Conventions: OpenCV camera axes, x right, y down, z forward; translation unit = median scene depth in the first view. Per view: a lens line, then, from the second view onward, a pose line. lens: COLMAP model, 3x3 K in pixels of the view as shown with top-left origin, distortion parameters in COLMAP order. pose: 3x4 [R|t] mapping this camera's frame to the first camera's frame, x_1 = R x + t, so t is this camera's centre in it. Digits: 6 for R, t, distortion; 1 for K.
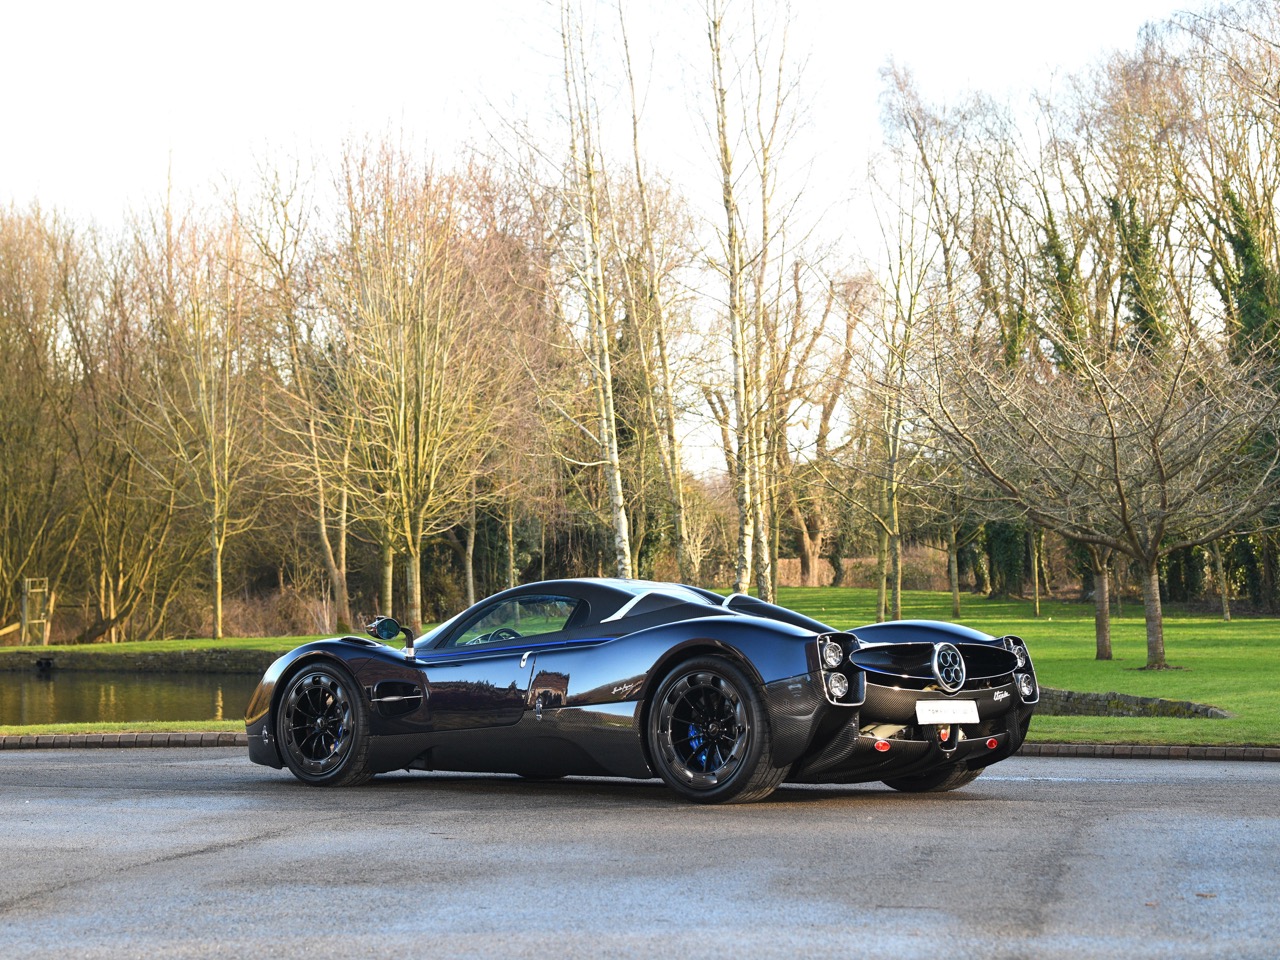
lens RADIAL K [[2960.1, 0, 592.5], [0, 2960.1, 536.7], [0, 0, 1]] dist [0.050516, 0.000000]
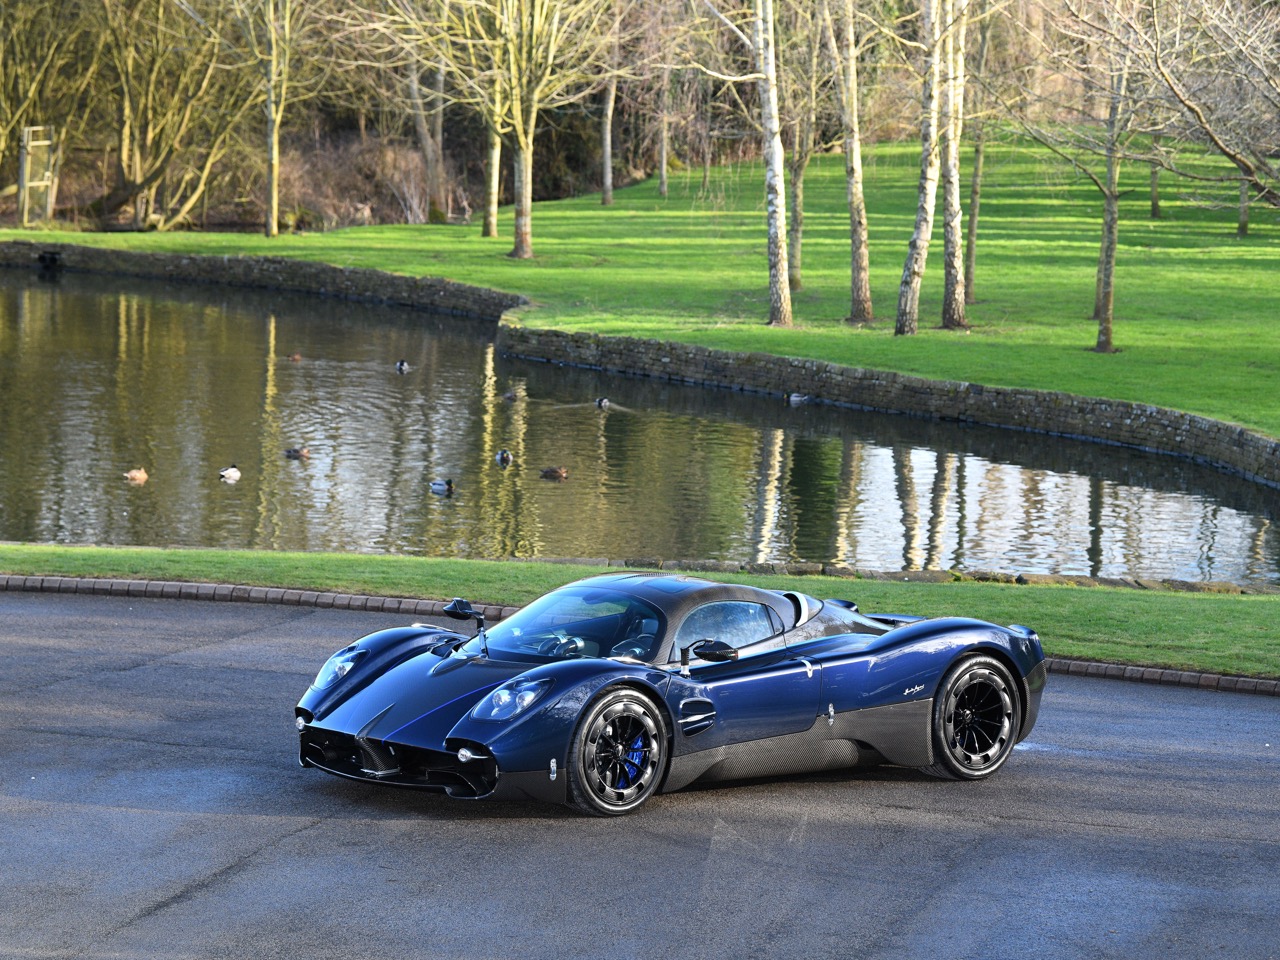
lens RADIAL K [[4449.4, 0, 650.1], [0, 4449.4, 476.7], [0, 0, 1]] dist [0.577870, 0.000000]
pose [[0.997963, 0.045899, -0.044304, 0.028901], [-0.039044, 0.988690, 0.144802, -0.079121], [0.050449, -0.142777, 0.988468, -0.175496]]
